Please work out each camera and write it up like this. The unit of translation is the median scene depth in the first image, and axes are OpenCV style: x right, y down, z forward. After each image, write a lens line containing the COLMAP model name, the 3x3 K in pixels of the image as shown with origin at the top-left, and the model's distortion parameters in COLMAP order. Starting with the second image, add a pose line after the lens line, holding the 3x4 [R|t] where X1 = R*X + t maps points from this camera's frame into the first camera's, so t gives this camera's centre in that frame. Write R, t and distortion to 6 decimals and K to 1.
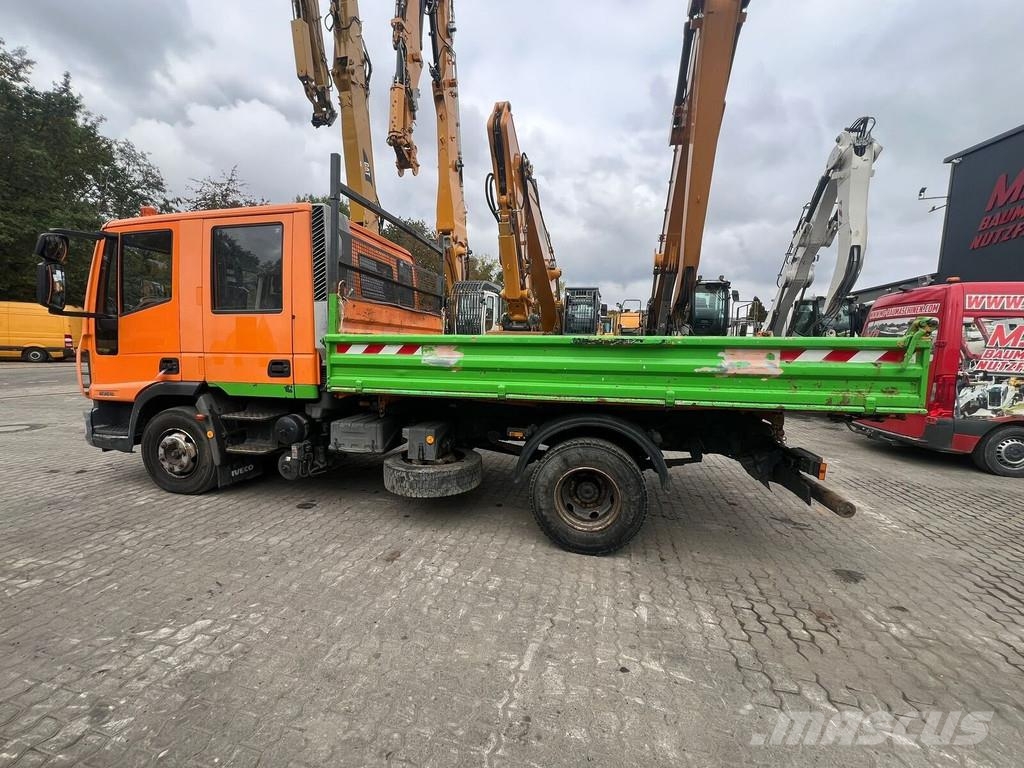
lens RADIAL K [[406.7, 0, 512.7], [0, 406.7, 377.5], [0, 0, 1]] dist [-0.002510, 0.000350]
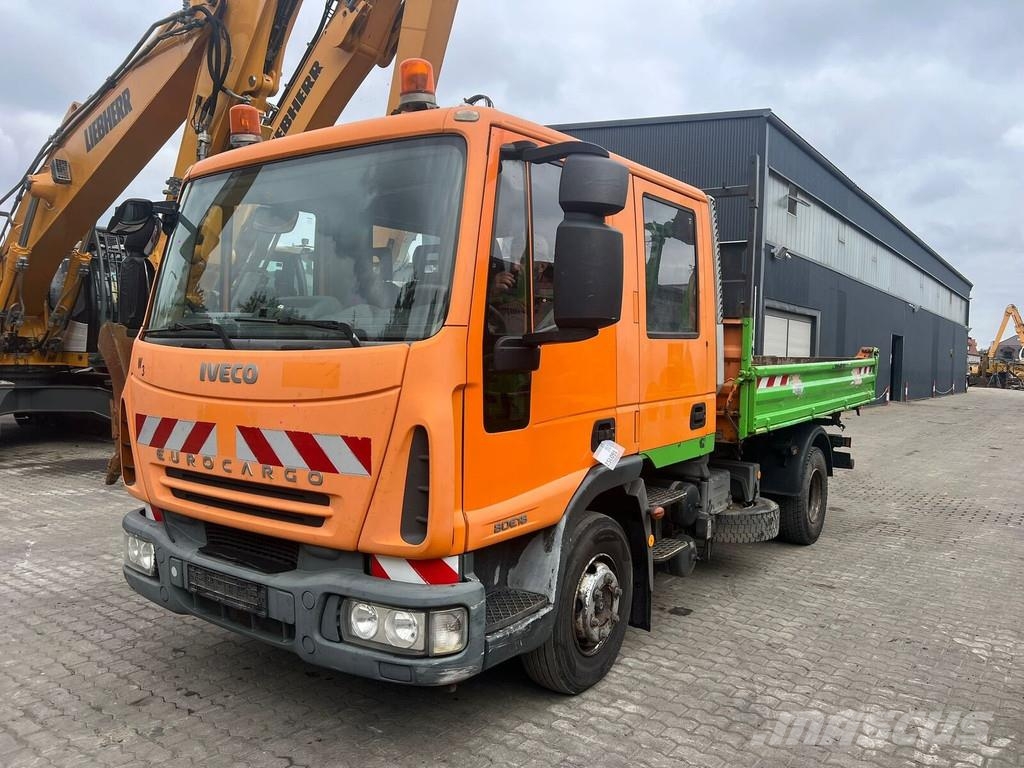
lens RADIAL K [[765.1, 0, 518.6], [0, 765.1, 370.3], [0, 0, 1]] dist [0.056378, -0.054771]
pose [[0.389380, -0.042936, 0.920076, -1.861762], [0.066873, 0.997595, 0.018253, -0.142021], [-0.918646, 0.054421, 0.391315, 0.736108]]
